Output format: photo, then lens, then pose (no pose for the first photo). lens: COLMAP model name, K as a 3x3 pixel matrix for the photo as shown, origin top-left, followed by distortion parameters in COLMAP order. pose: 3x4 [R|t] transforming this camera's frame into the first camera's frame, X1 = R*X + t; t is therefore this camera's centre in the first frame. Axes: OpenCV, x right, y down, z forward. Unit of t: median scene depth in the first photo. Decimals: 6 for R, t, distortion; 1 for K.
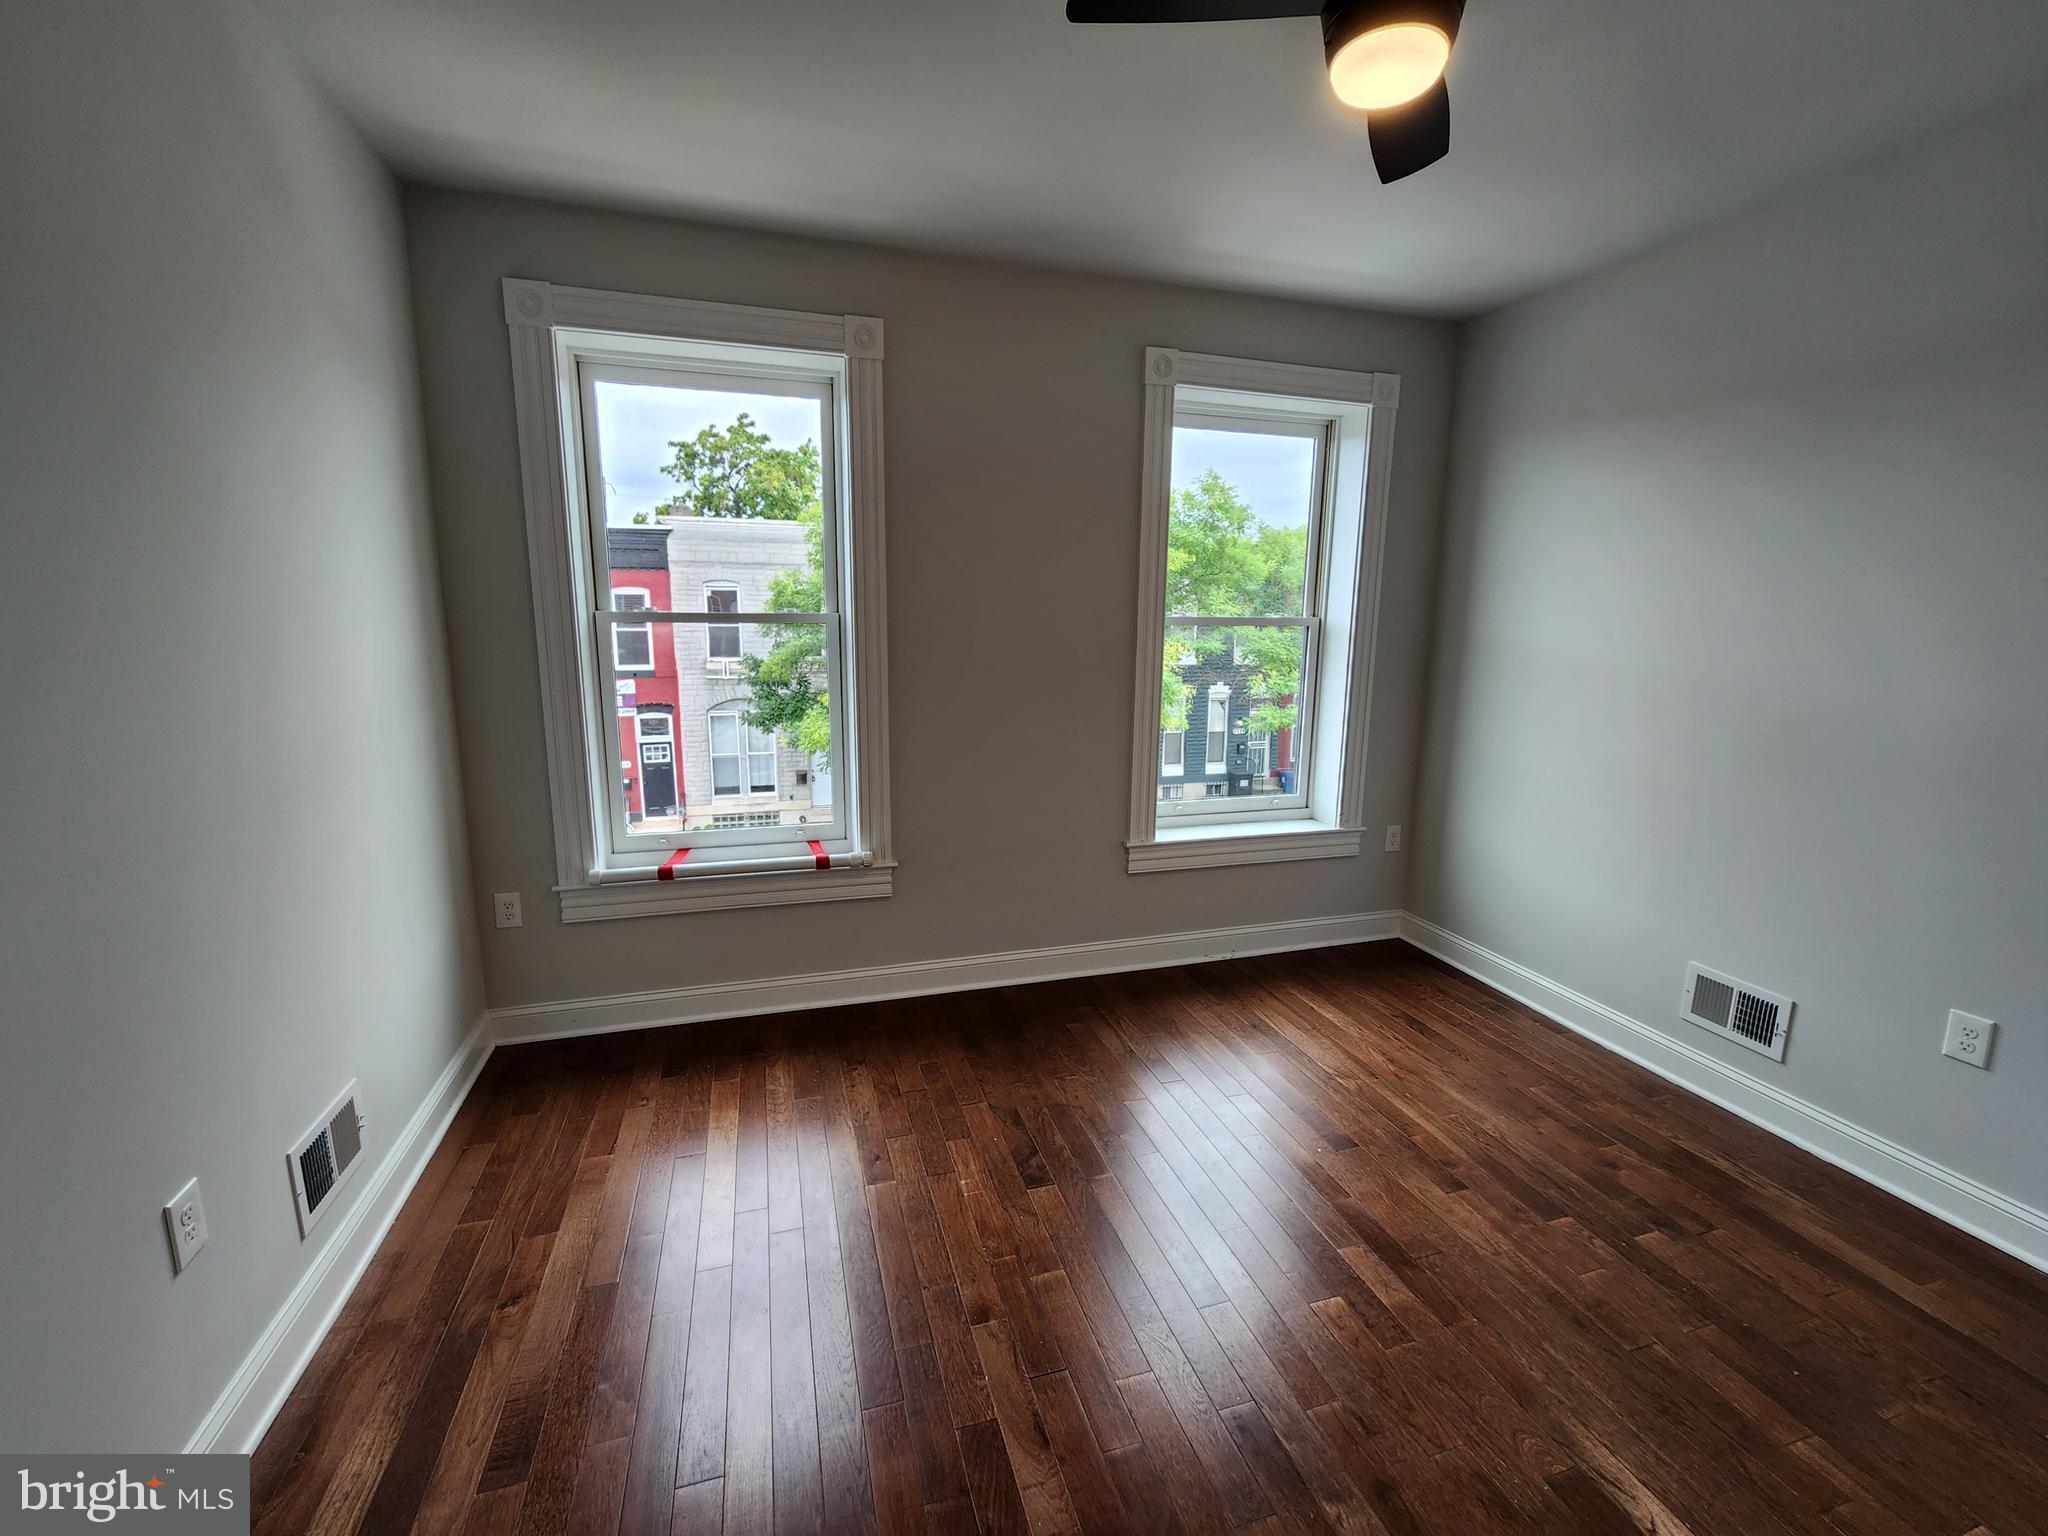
lens RADIAL K [[836.3, 0, 1024.3], [0, 836.3, 761.3], [0, 0, 1]] dist [-0.004787, 0.001850]
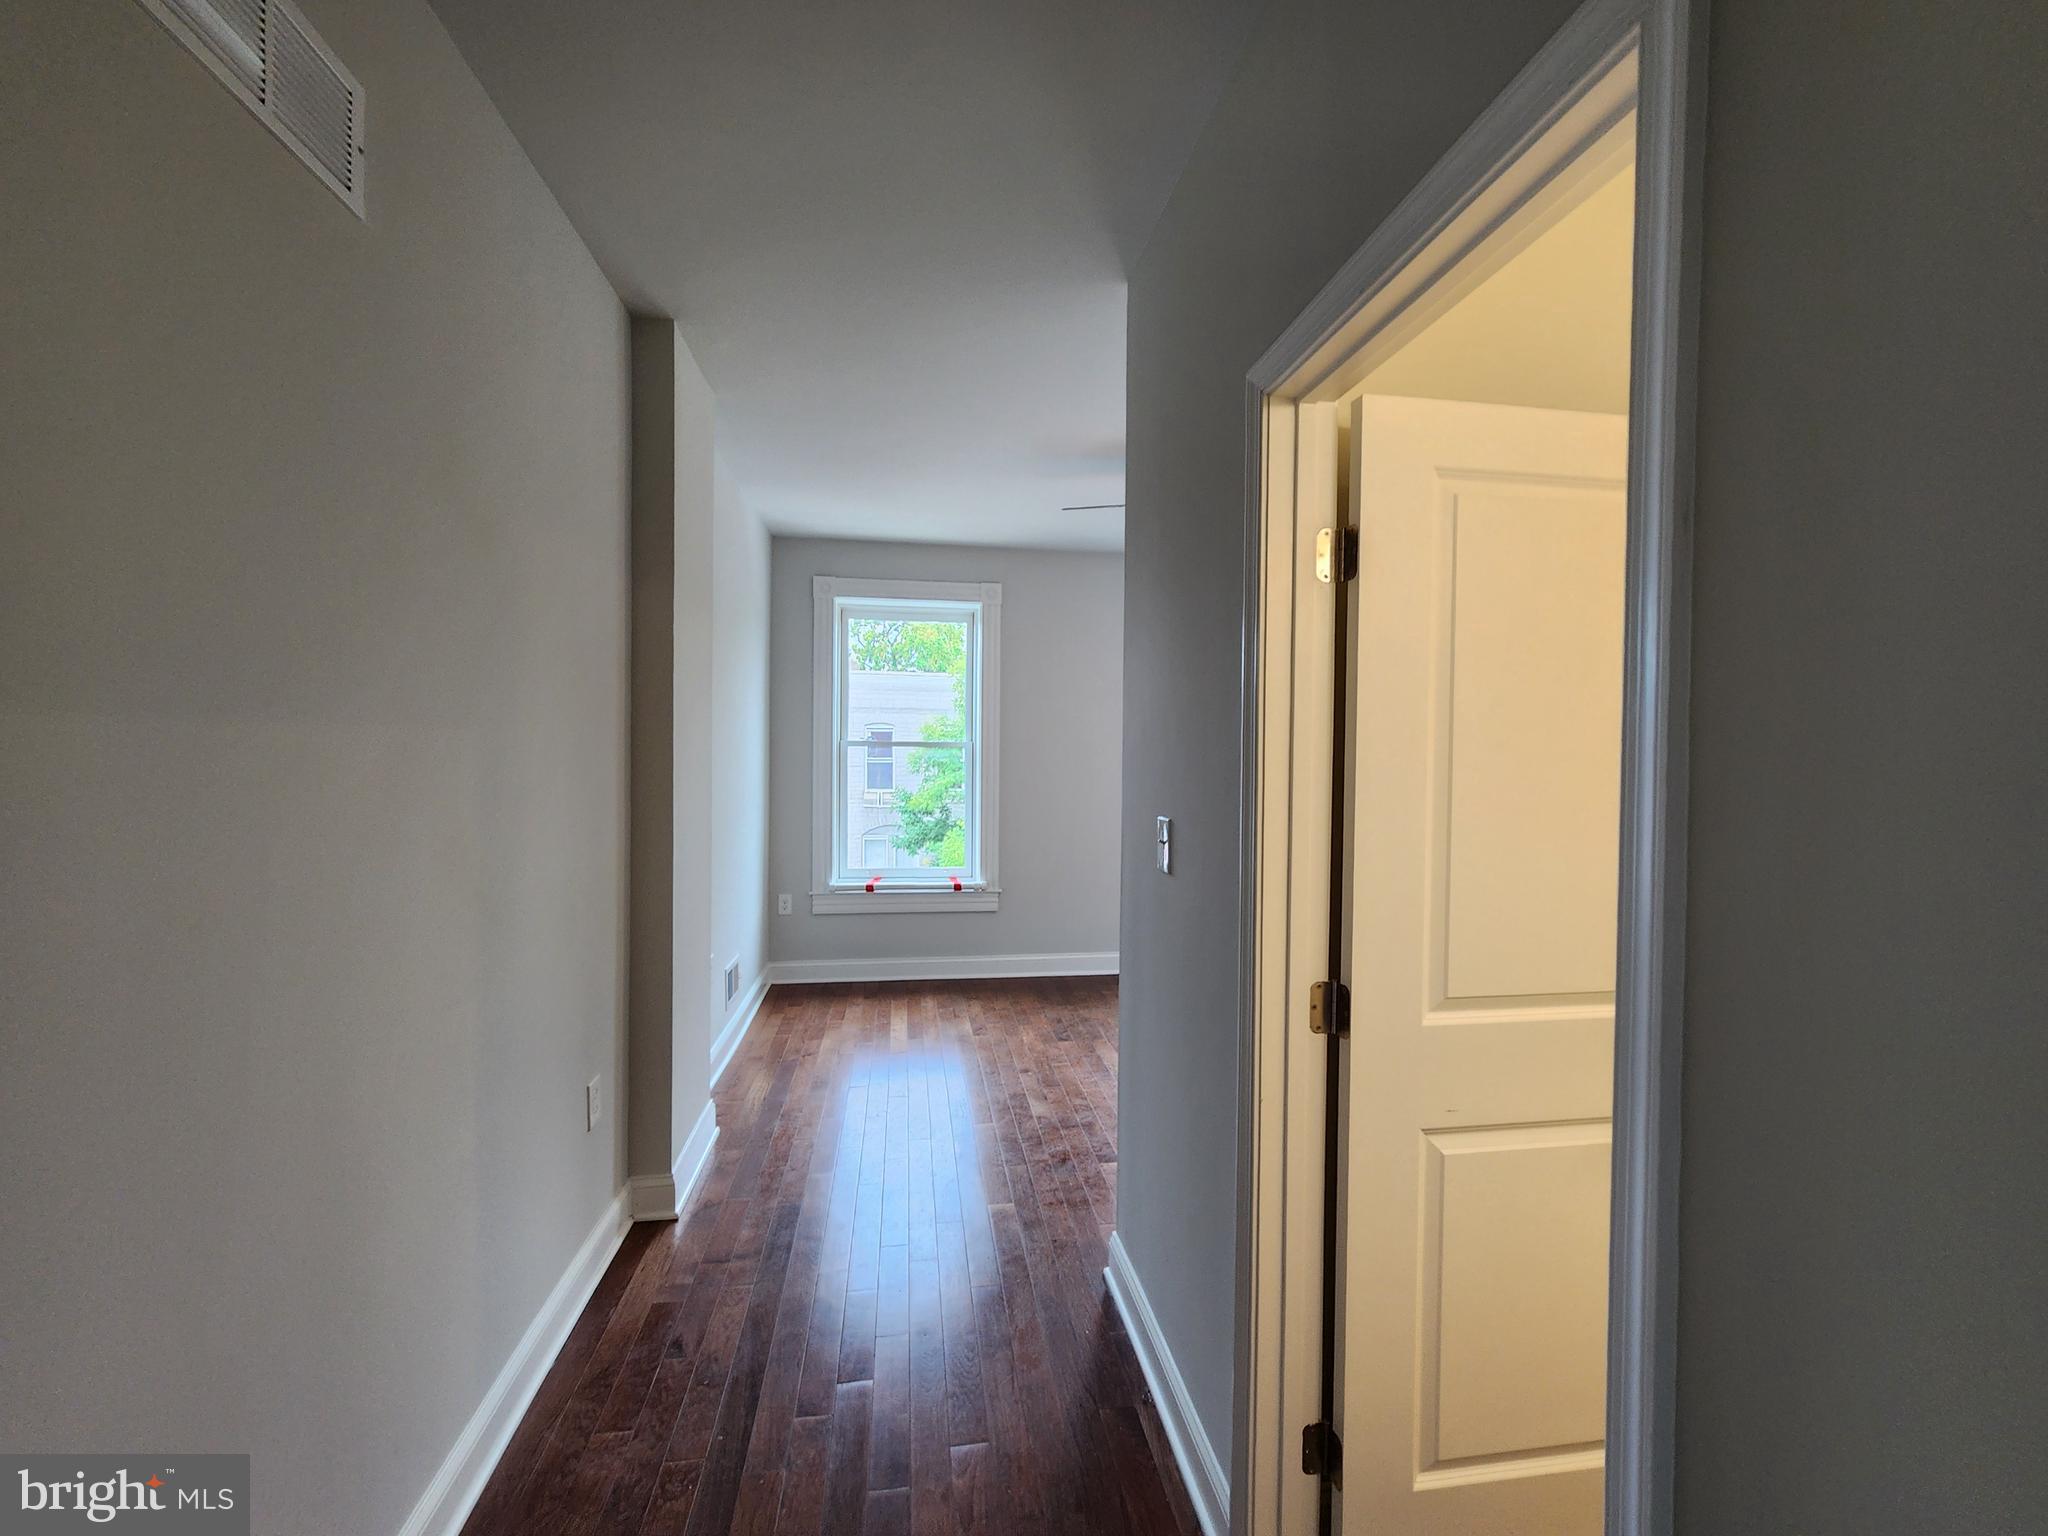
lens RADIAL K [[836.3, 0, 1029.3], [0, 836.3, 759.0], [0, 0, 1]] dist [-0.004787, 0.001850]
pose [[0.987779, 0.000467, -0.155860, 0.170361], [-0.026646, 0.985779, -0.165922, 0.149375], [0.153566, 0.168048, 0.973744, -0.687814]]
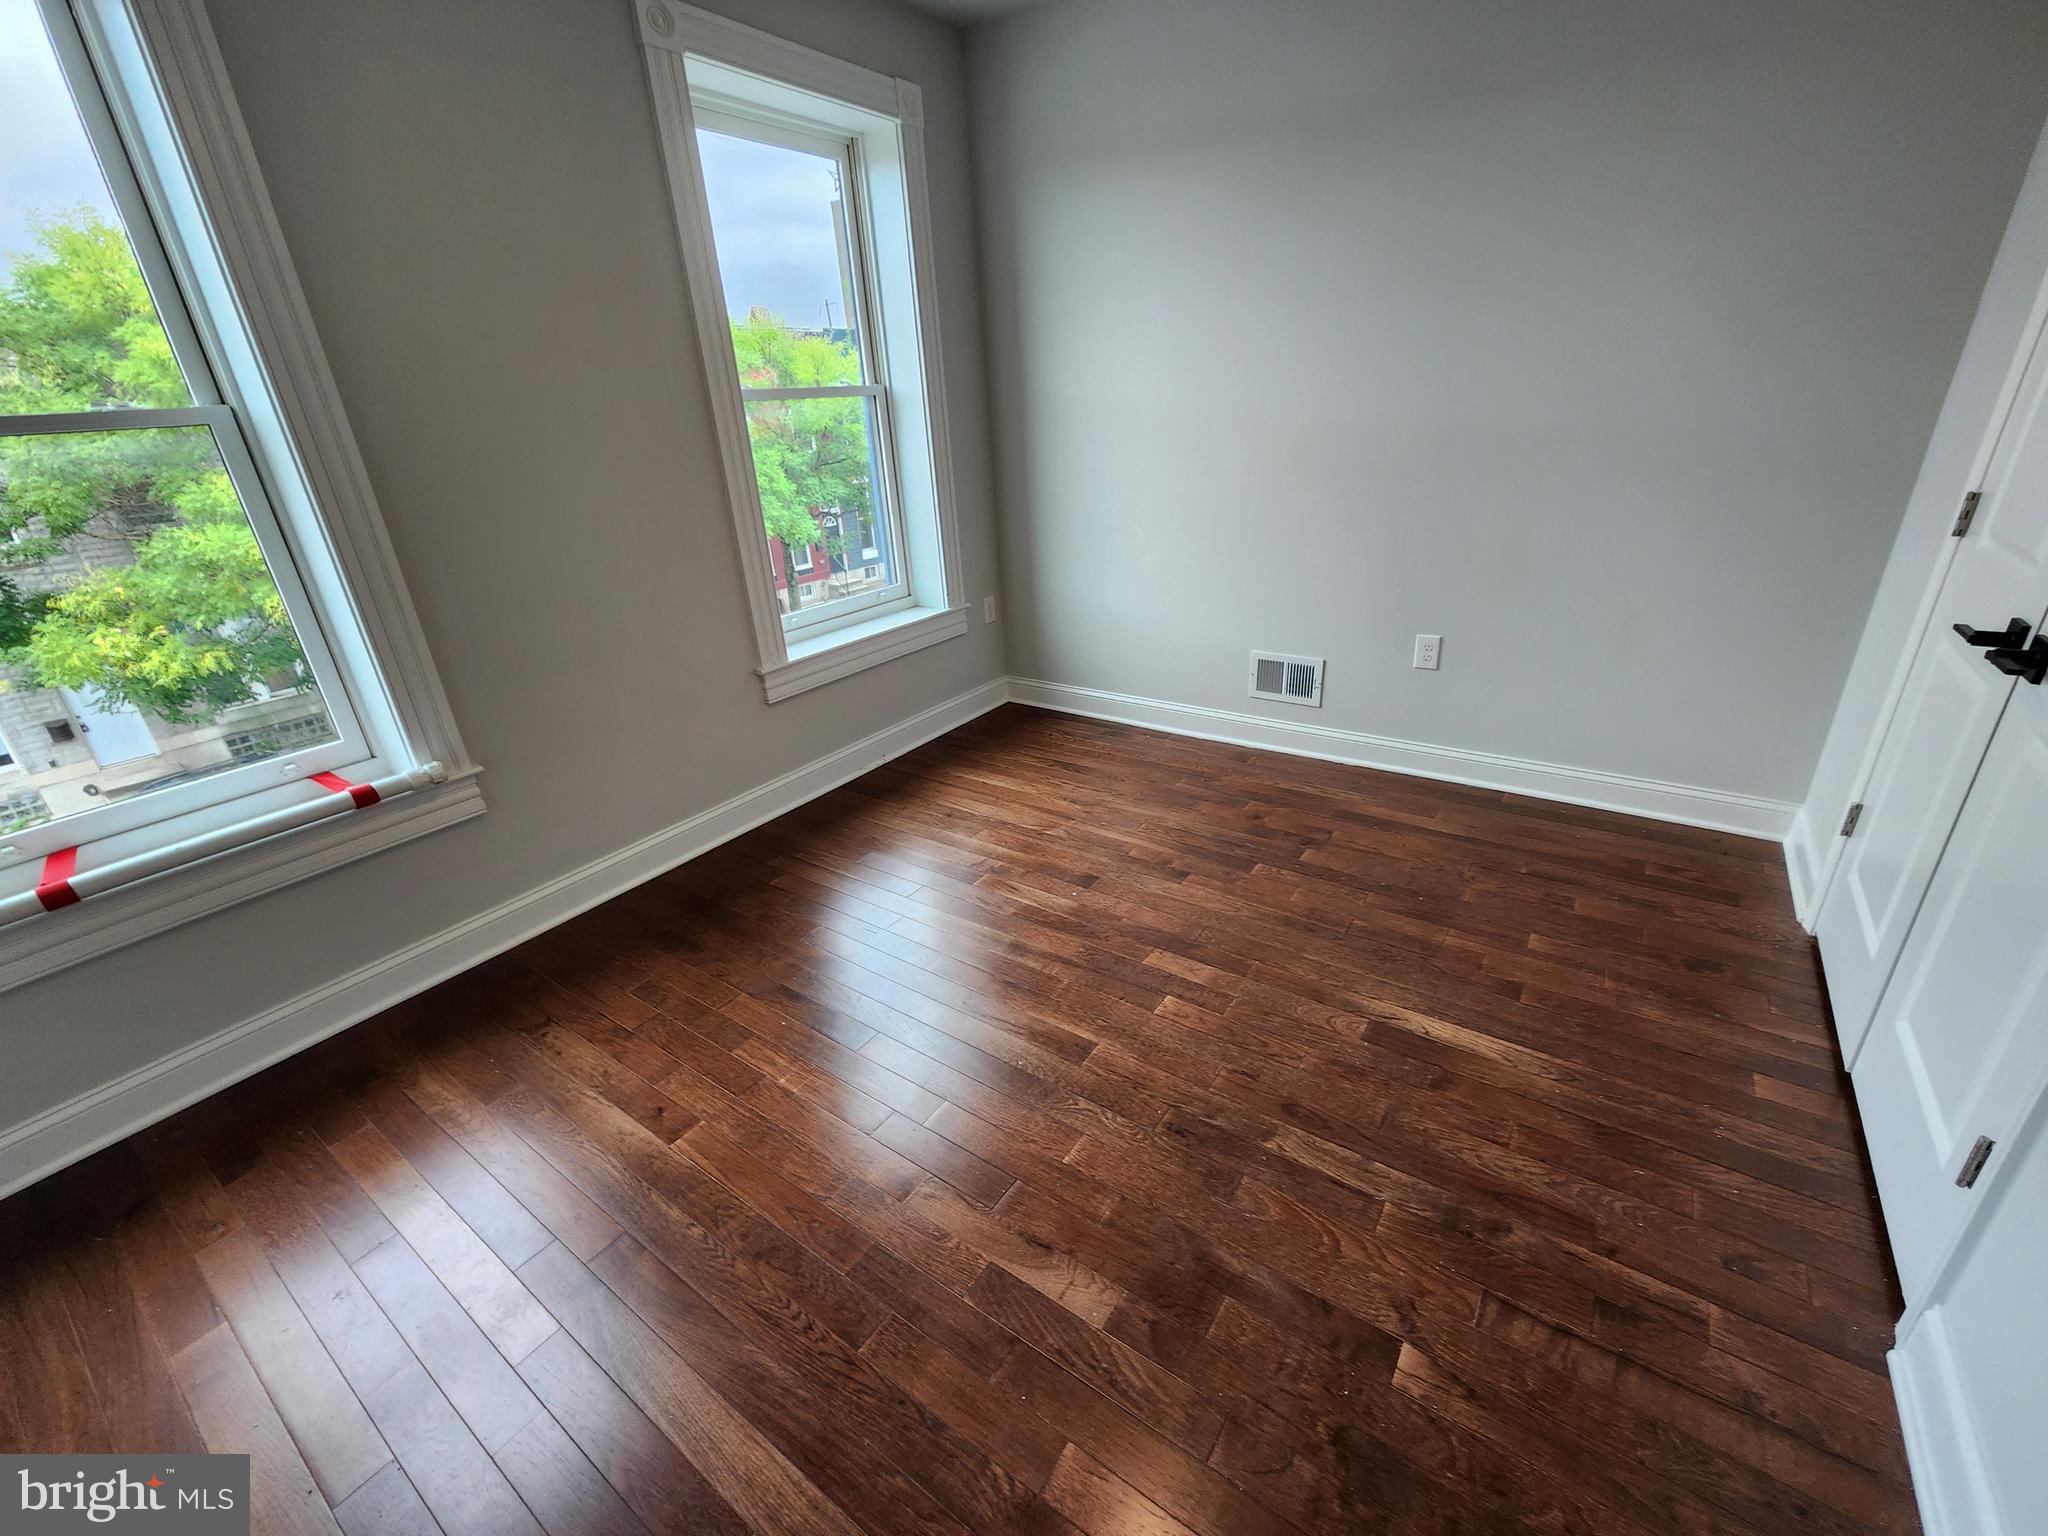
lens RADIAL K [[836.3, 0, 1019.8], [0, 836.3, 769.6], [0, 0, 1]] dist [-0.004787, 0.001850]
pose [[0.791806, -0.295017, 0.534797, -0.182646], [0.171746, 0.947824, 0.268578, 0.010659], [-0.586128, -0.120812, 0.801161, 0.158018]]
